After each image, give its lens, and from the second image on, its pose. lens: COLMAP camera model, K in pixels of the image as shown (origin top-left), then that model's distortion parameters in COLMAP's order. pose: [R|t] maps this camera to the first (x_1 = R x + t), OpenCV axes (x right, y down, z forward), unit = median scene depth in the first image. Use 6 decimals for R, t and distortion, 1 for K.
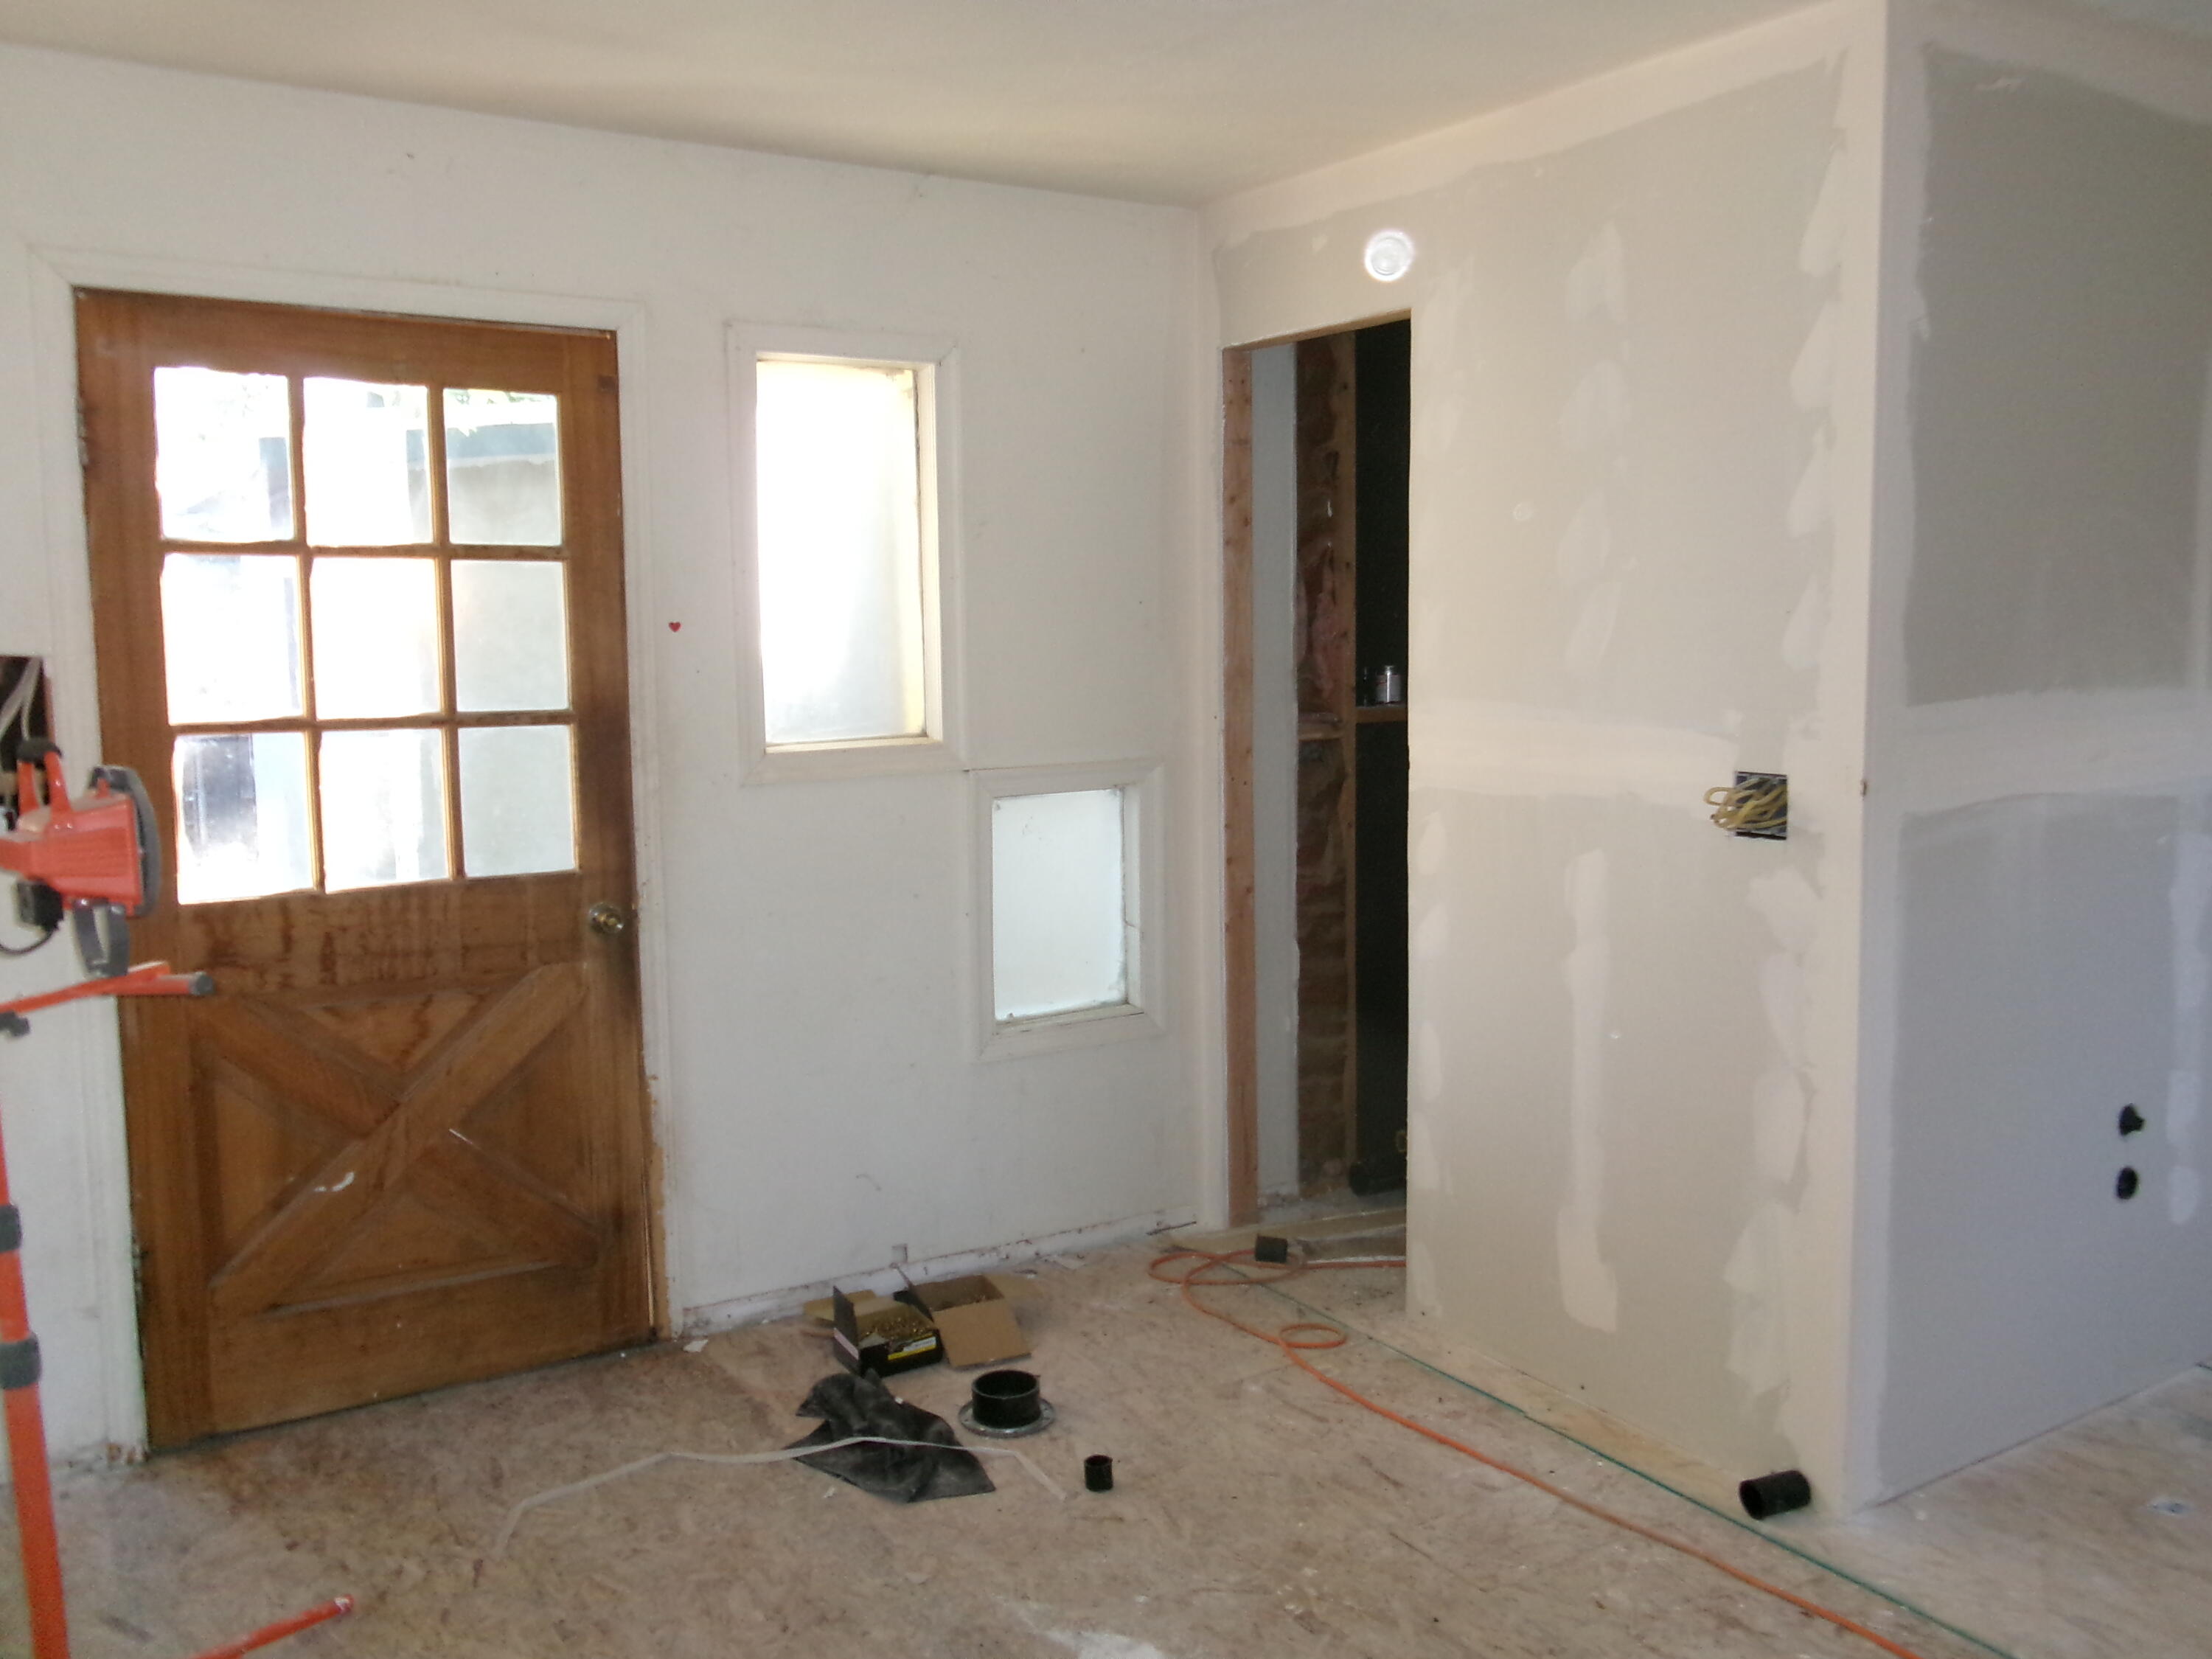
lens RADIAL K [[1807.4, 0, 1102.8], [0, 1807.4, 848.1], [0, 0, 1]] dist [-0.016016, 0.022221]
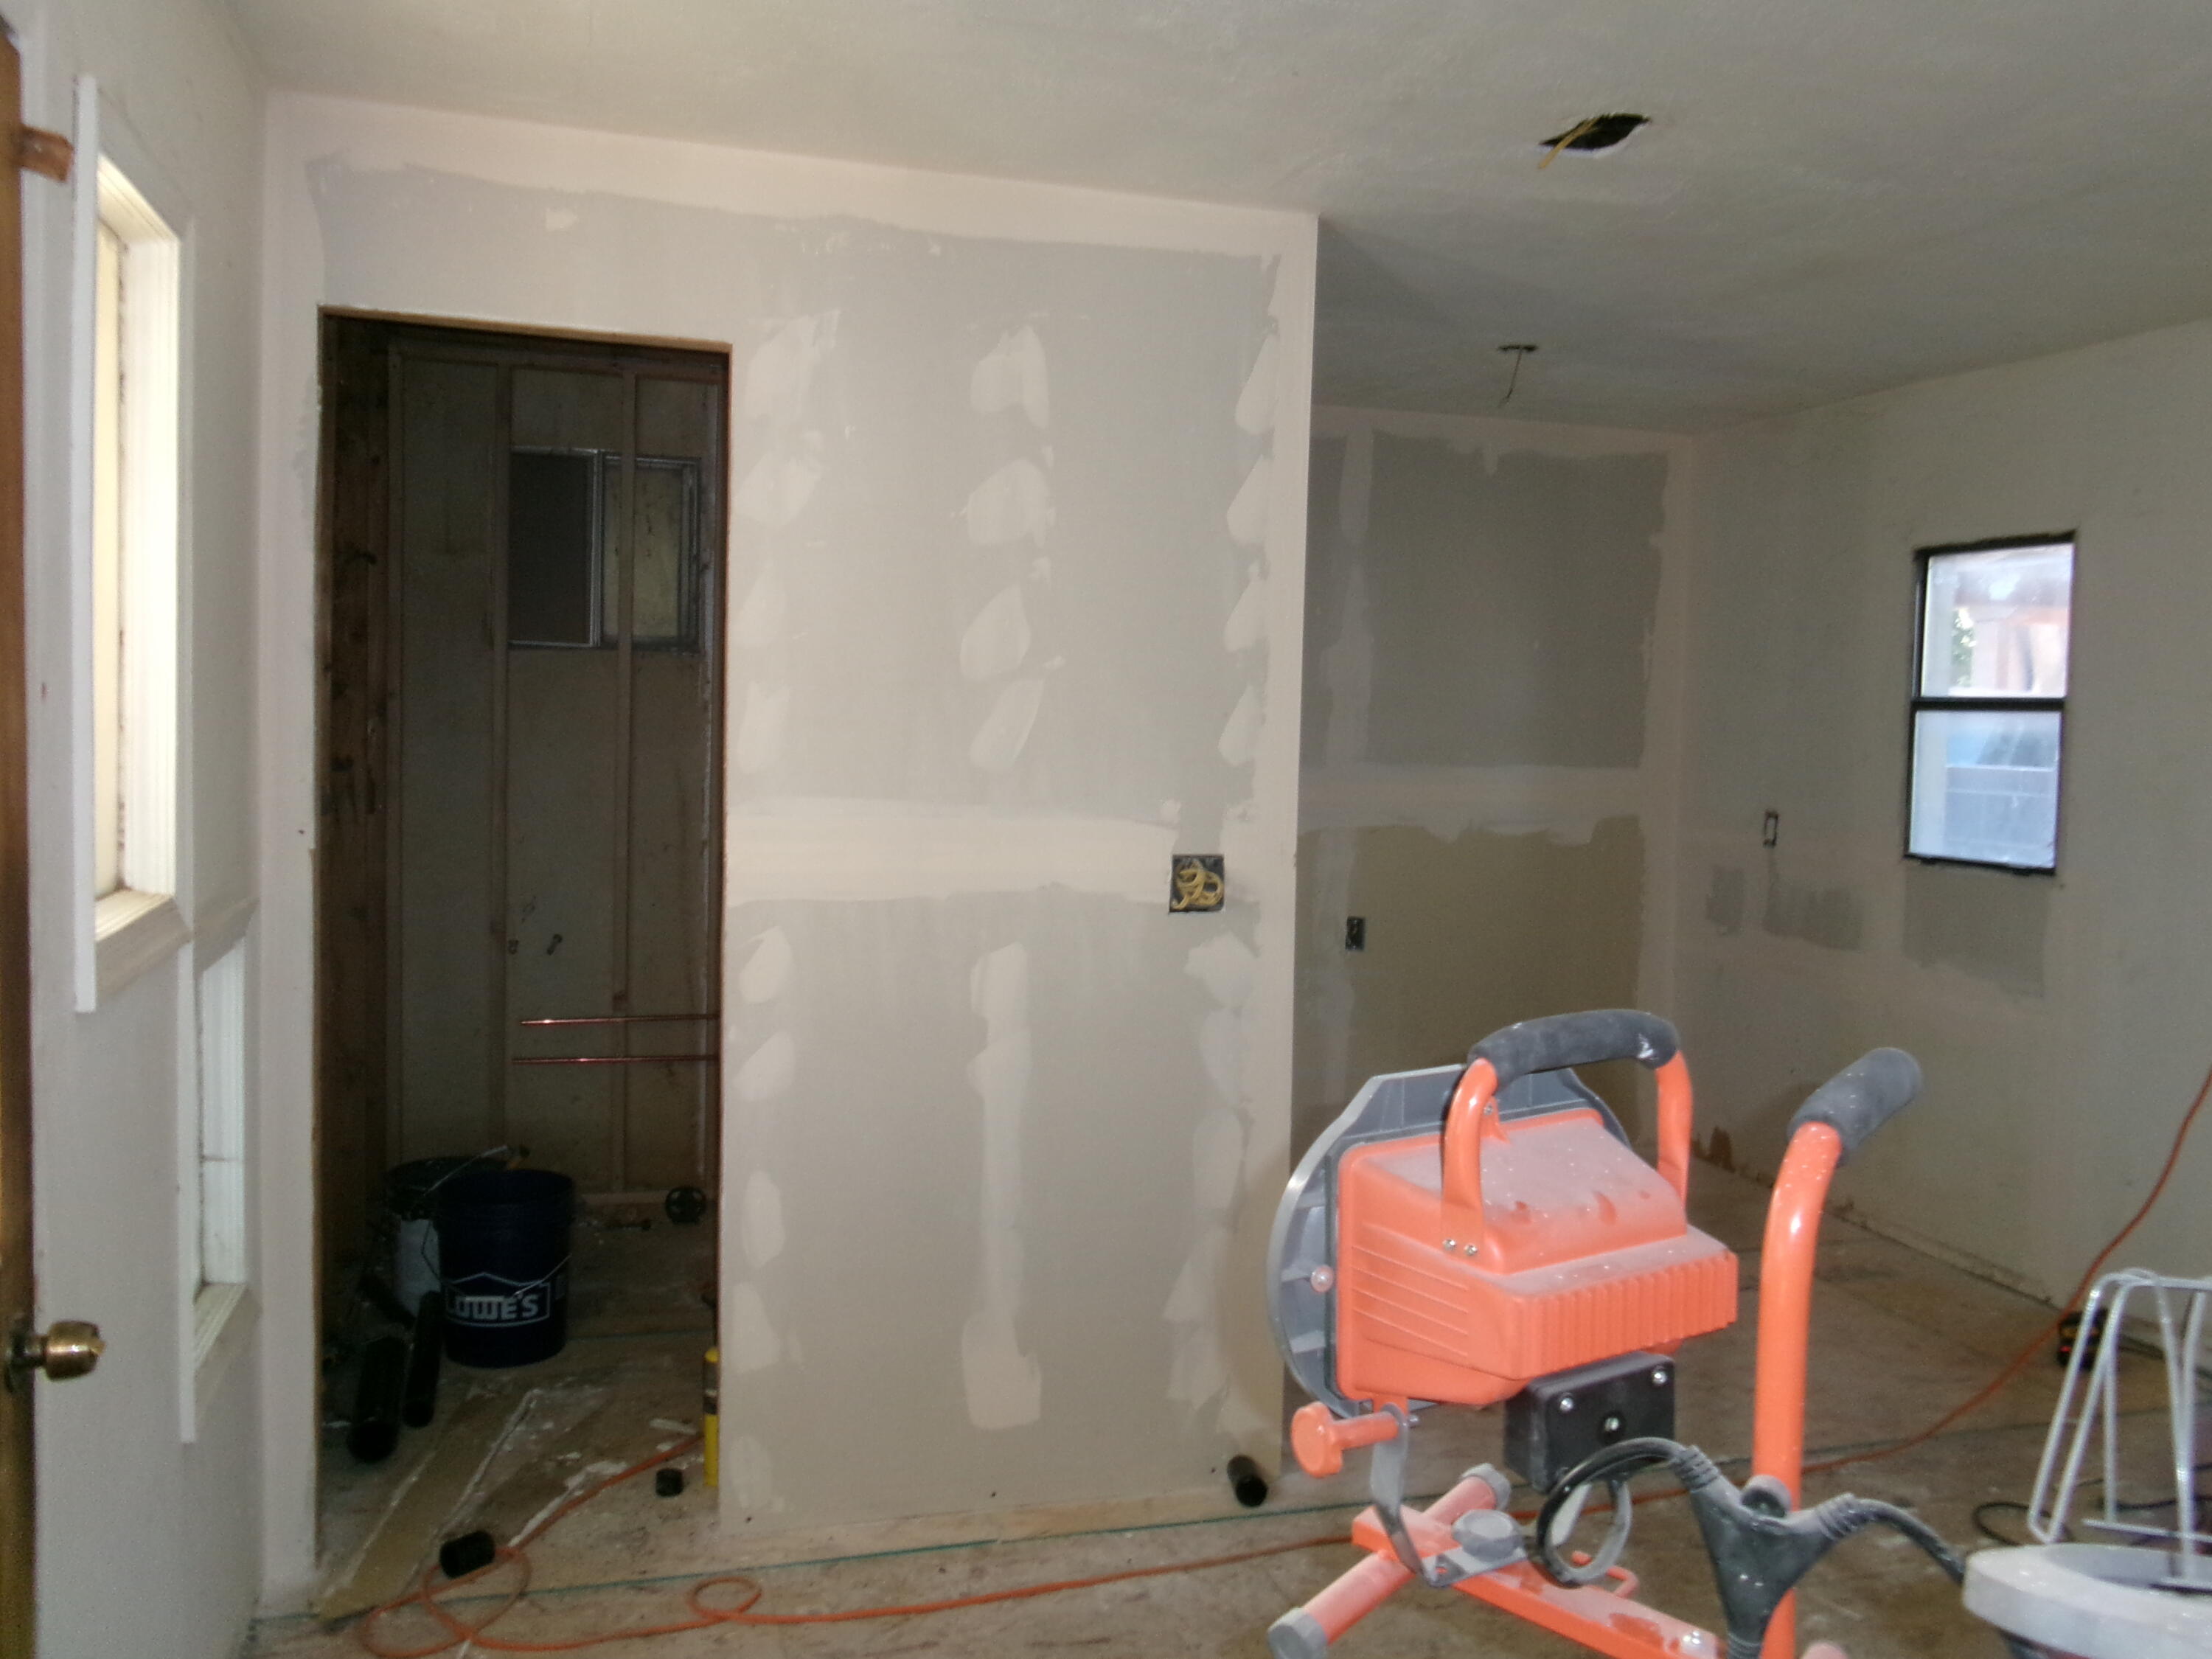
lens RADIAL K [[1807.4, 0, 1103.7], [0, 1807.4, 862.7], [0, 0, 1]] dist [-0.016016, 0.022221]
pose [[0.273592, -0.047077, 0.960693, -0.694147], [0.093313, 0.995389, 0.022203, -0.063285], [-0.957309, 0.083570, 0.276723, 0.695886]]
